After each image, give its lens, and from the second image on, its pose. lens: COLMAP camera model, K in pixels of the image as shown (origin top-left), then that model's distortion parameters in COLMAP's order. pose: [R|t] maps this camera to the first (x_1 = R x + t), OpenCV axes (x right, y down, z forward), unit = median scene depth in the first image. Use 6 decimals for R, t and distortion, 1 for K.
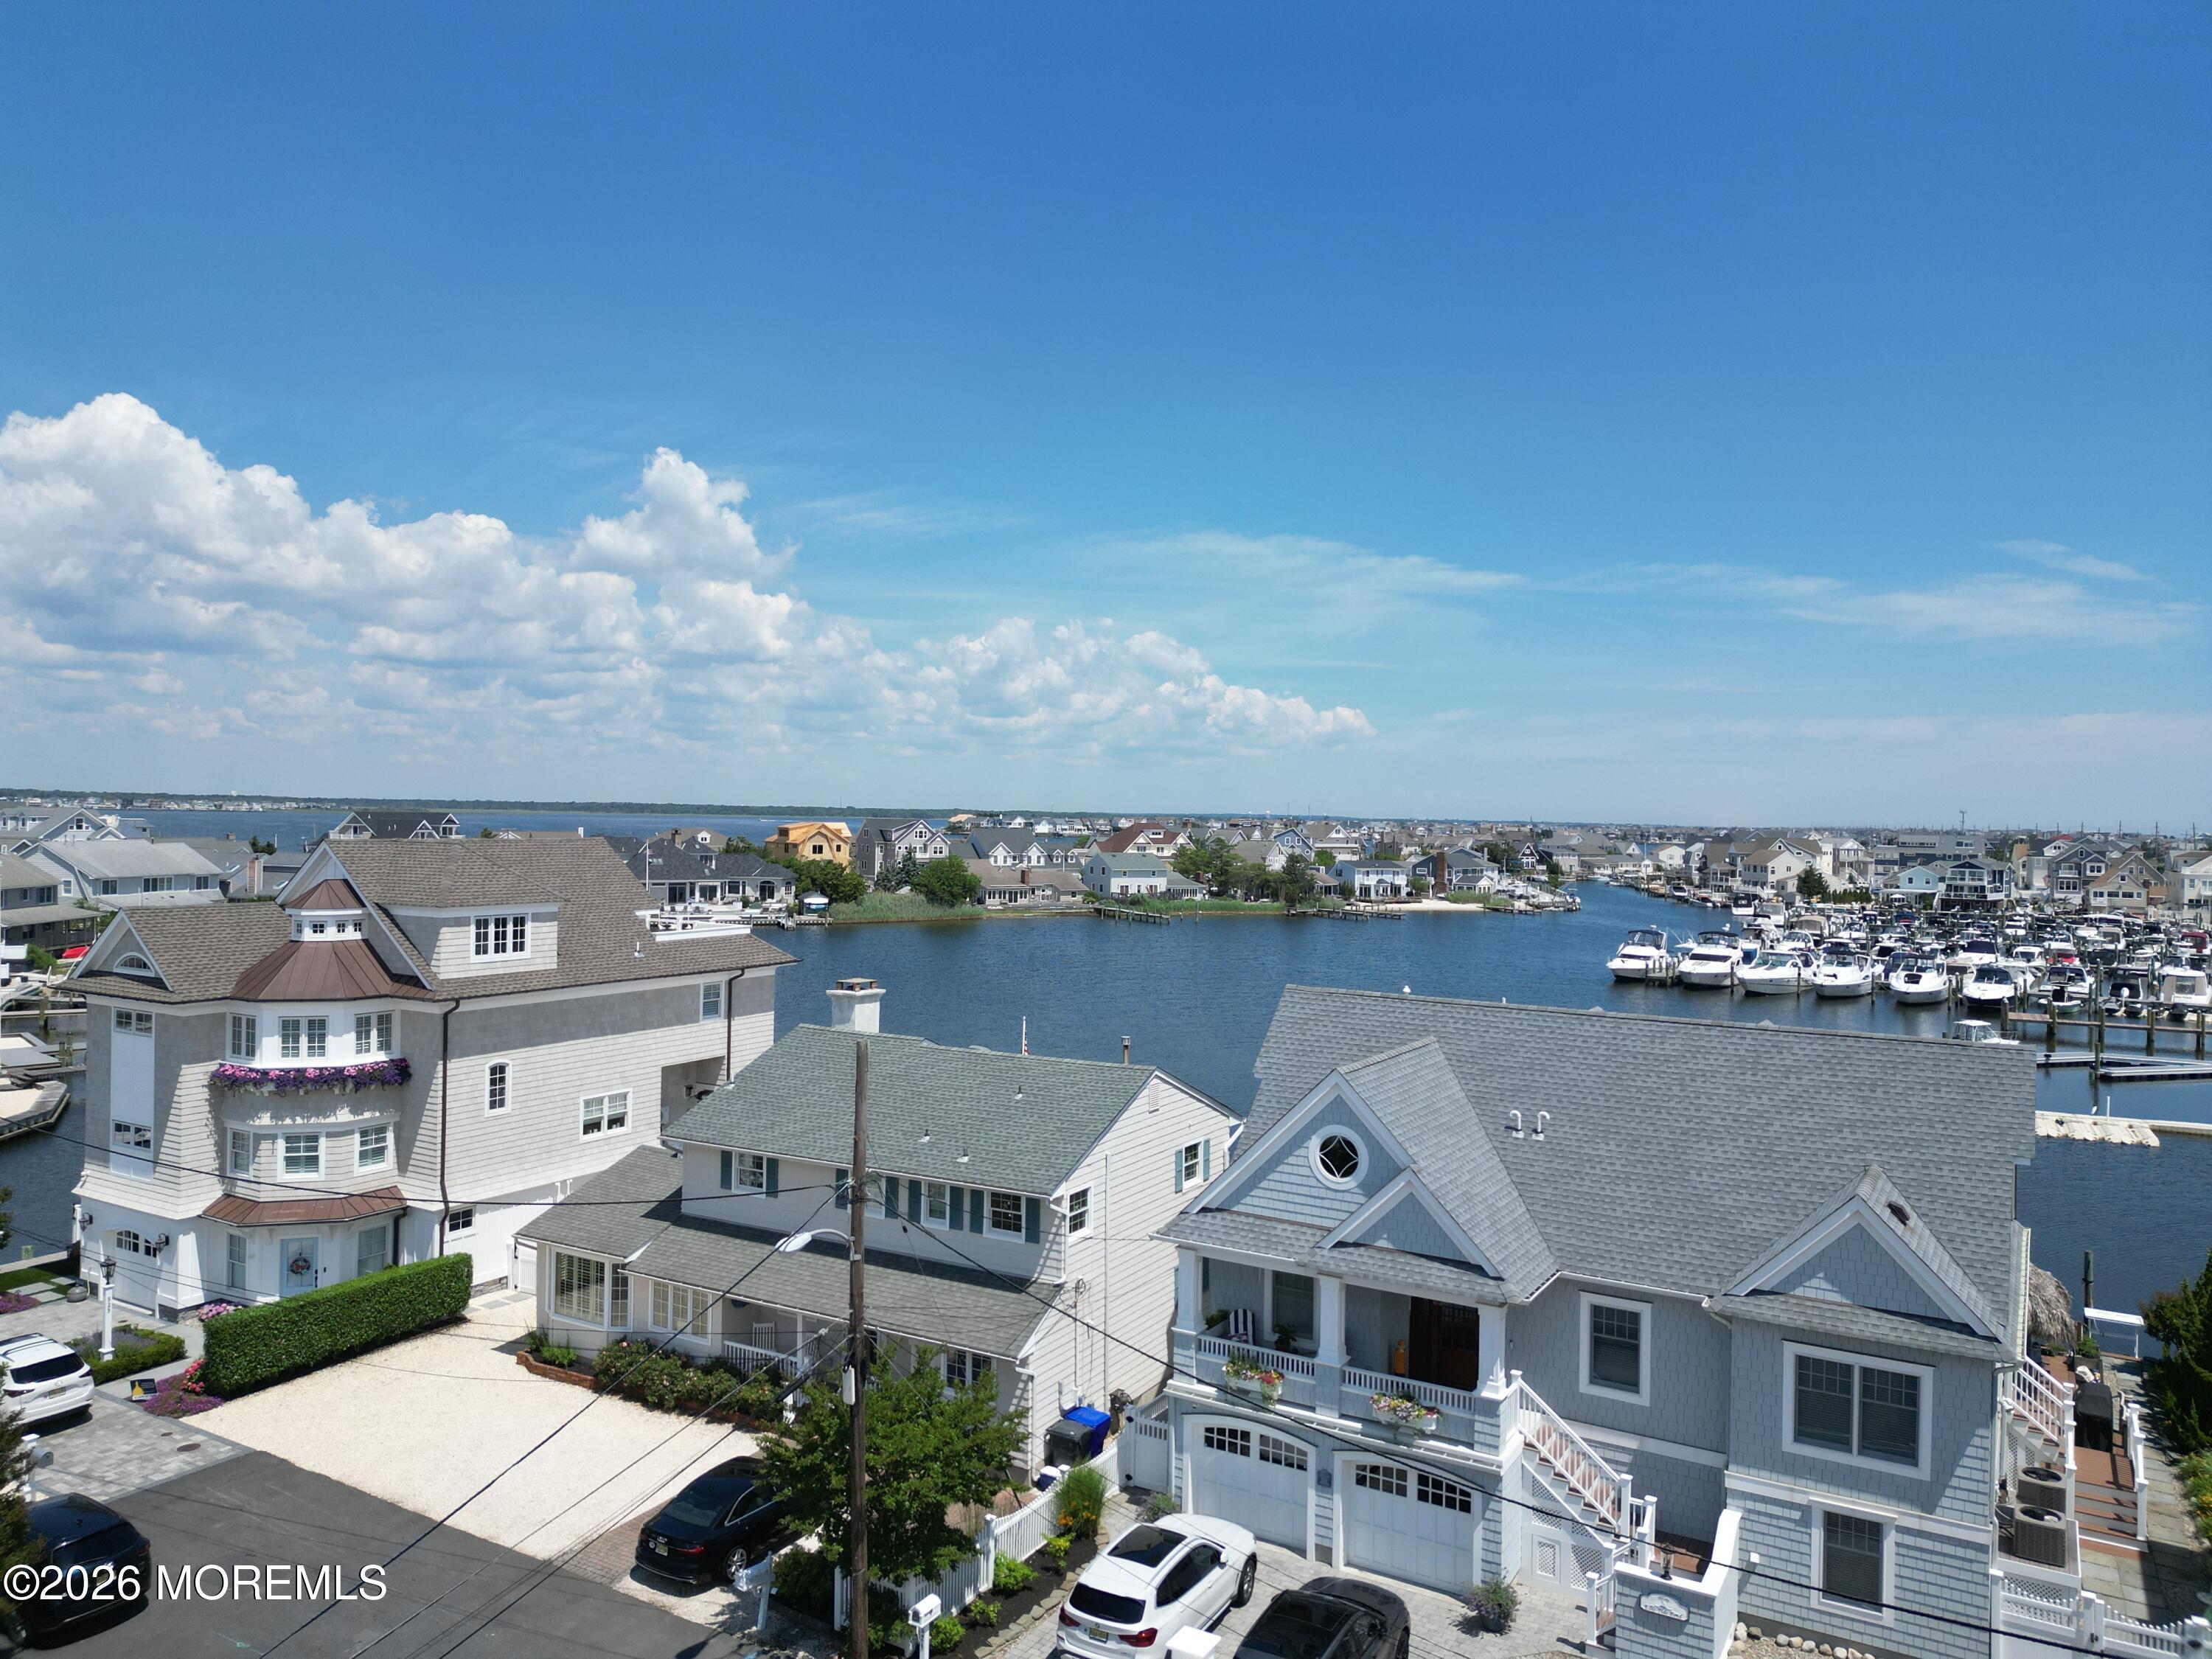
lens RADIAL K [[1545.3, 0, 1106.0], [0, 1545.3, 829.5], [0, 0, 1]] dist [0.075815, -0.065428]
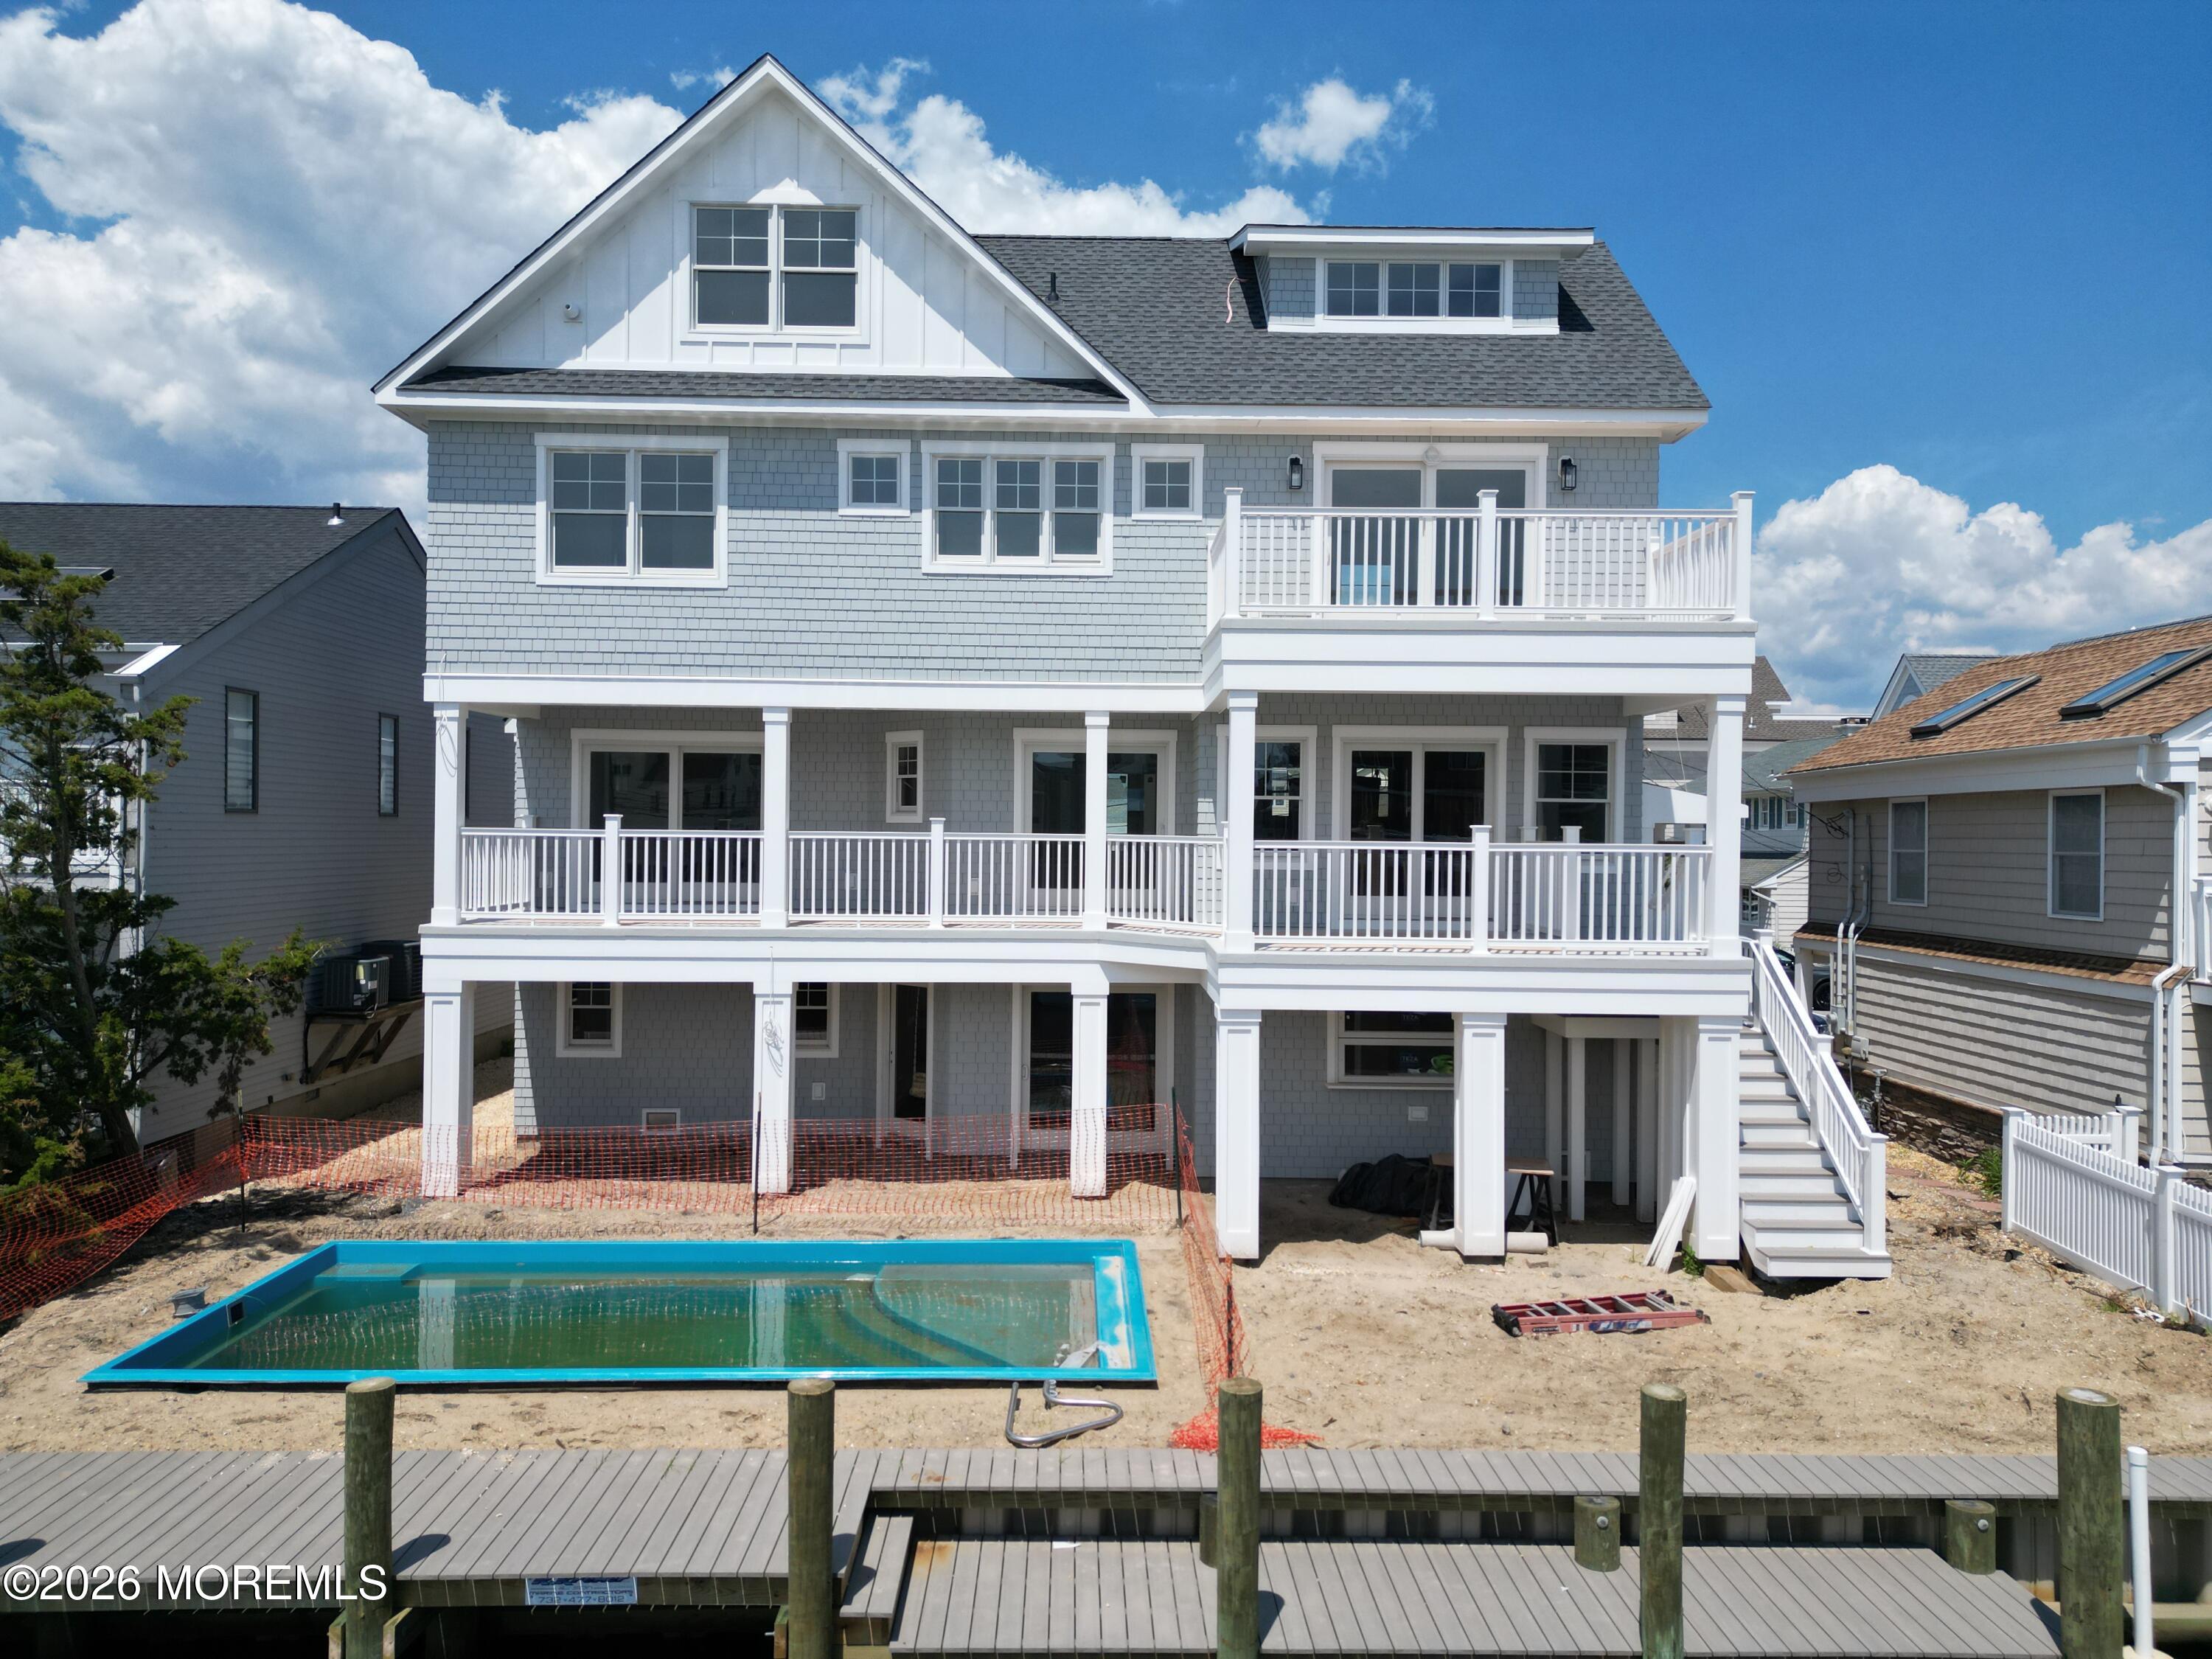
lens RADIAL K [[1545.2, 0, 1105.7], [0, 1545.2, 836.6], [0, 0, 1]] dist [0.070814, -0.068108]
pose [[0.522086, -0.012711, -0.852798, 0.642222], [-0.010128, 0.999726, -0.021101, 0.231393], [0.852833, 0.019654, 0.521814, -0.233797]]
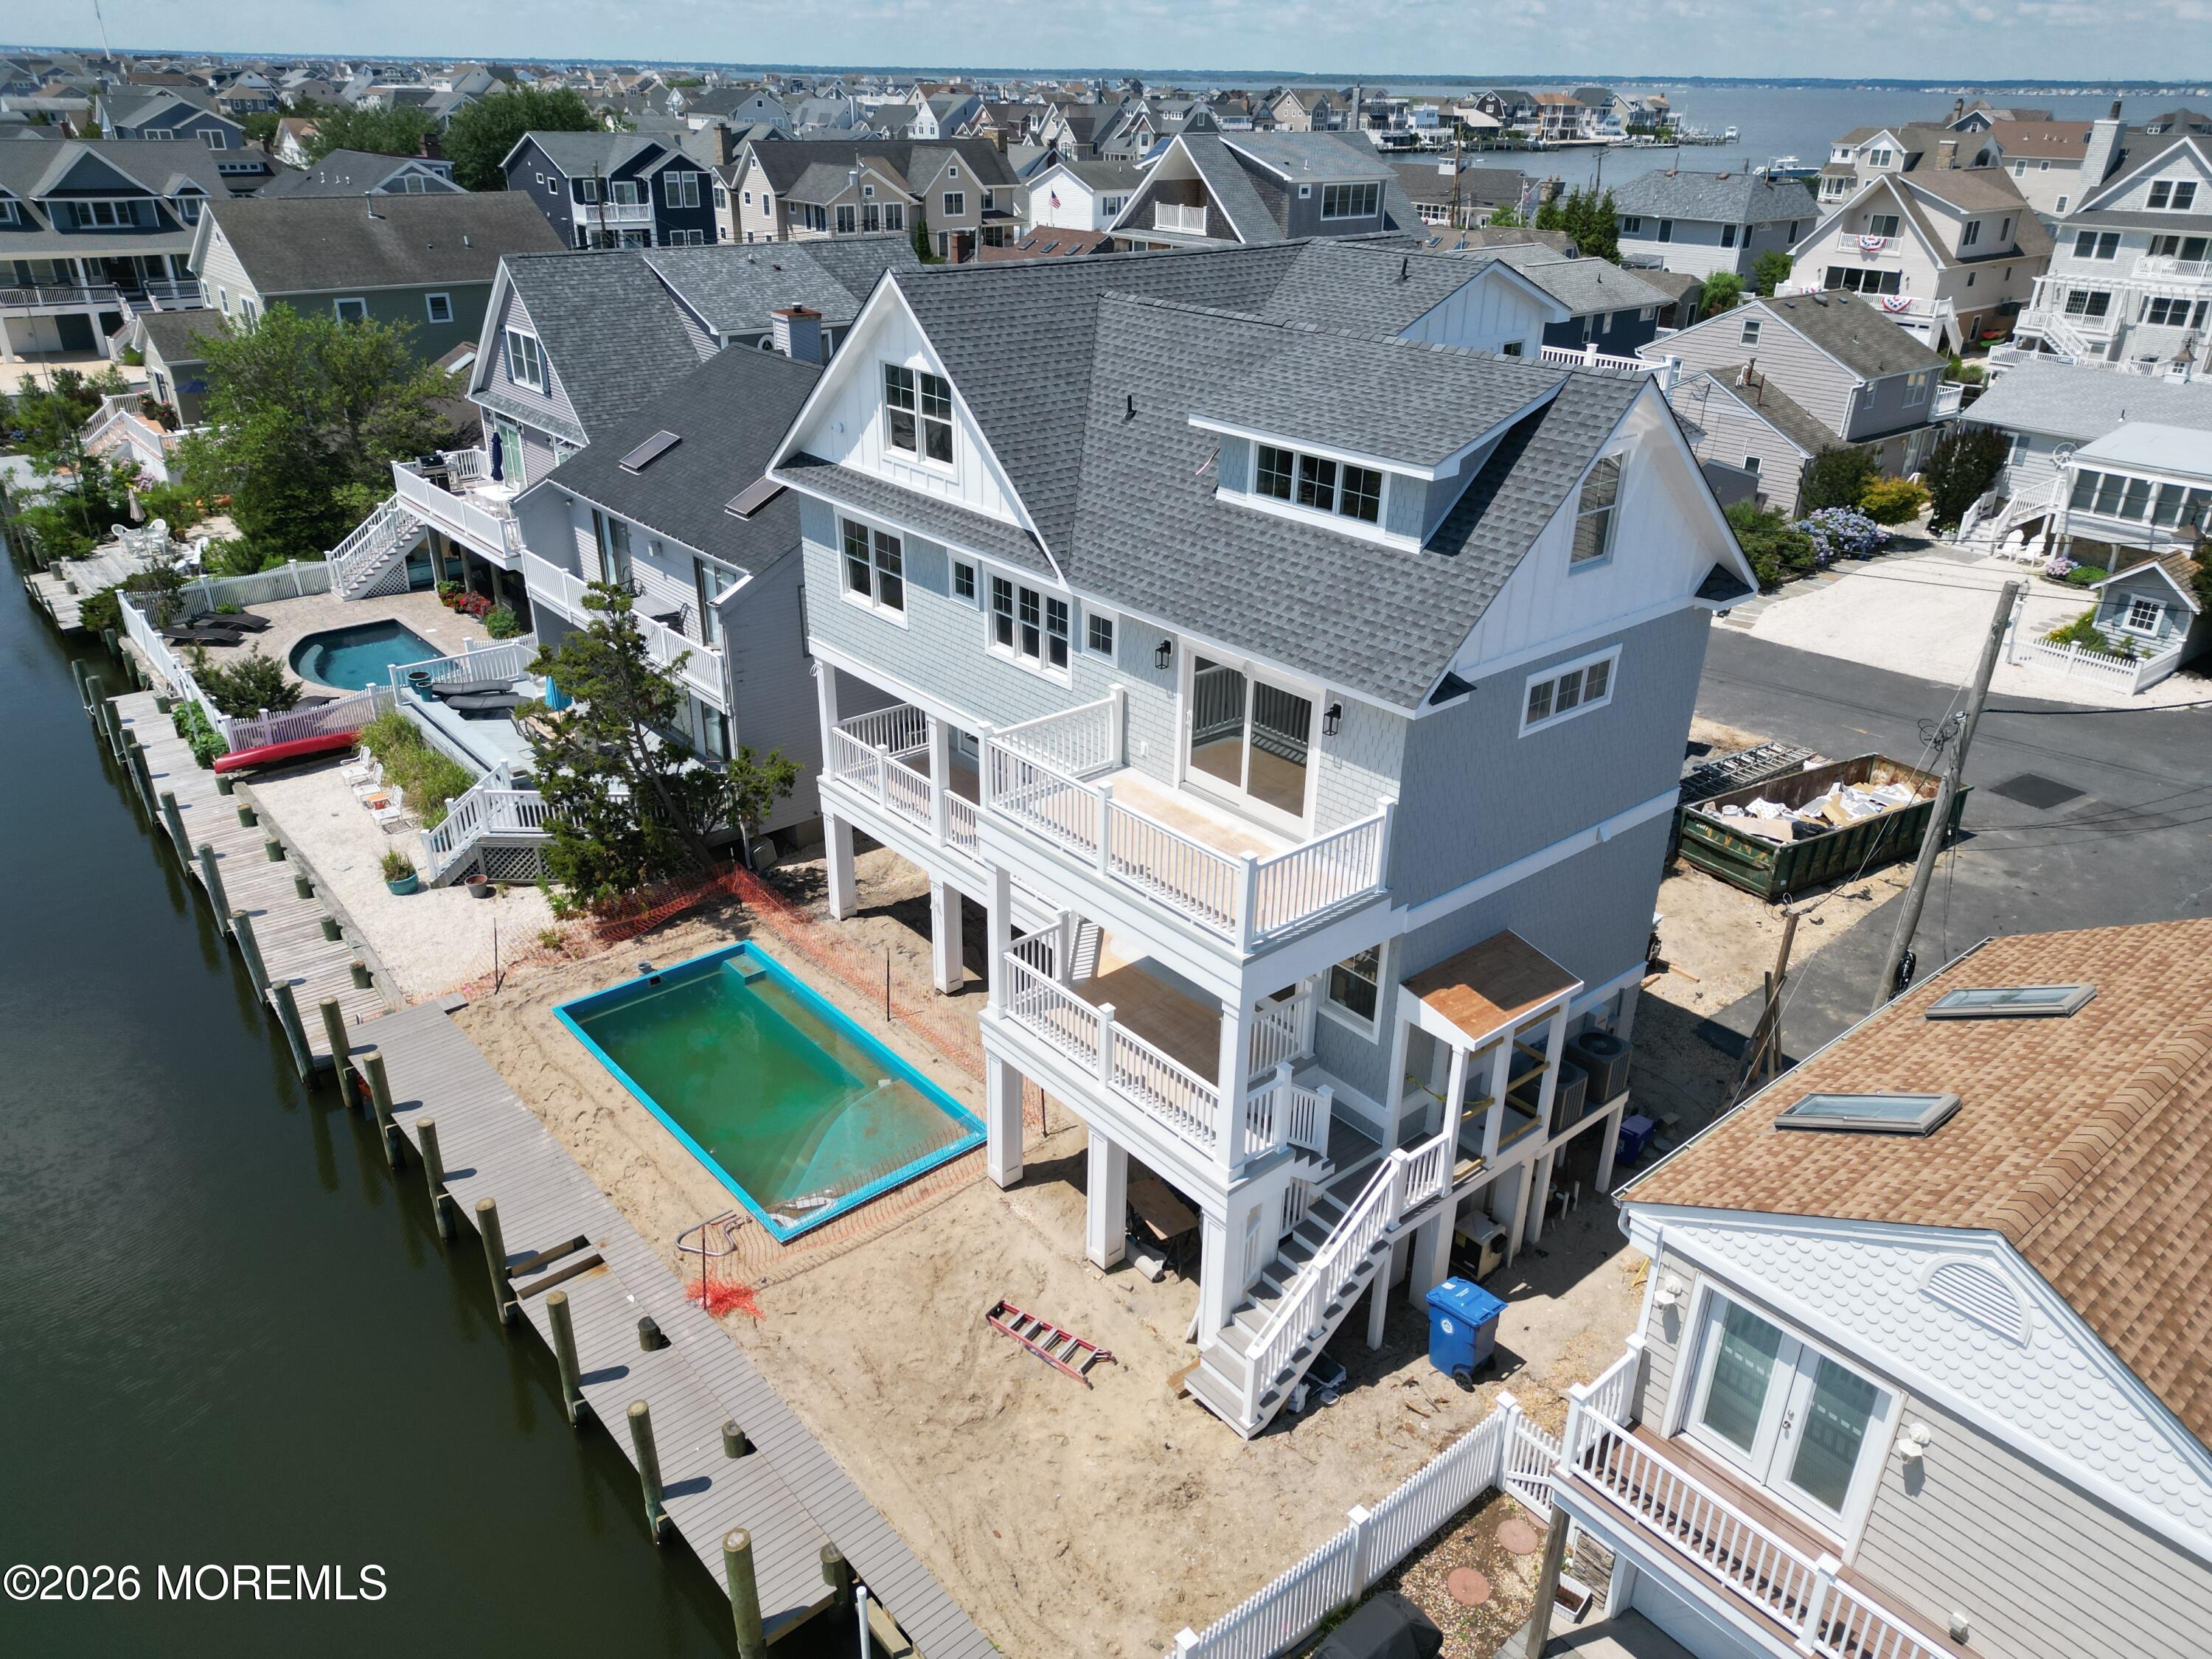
lens RADIAL K [[1545.2, 0, 1105.7], [0, 1545.2, 836.6], [0, 0, 1]] dist [0.070814, -0.068108]
pose [[-0.324977, 0.393932, -0.859772, 0.764486], [-0.032075, 0.904003, 0.426321, -0.018237], [0.945178, 0.166122, -0.281145, 0.133714]]
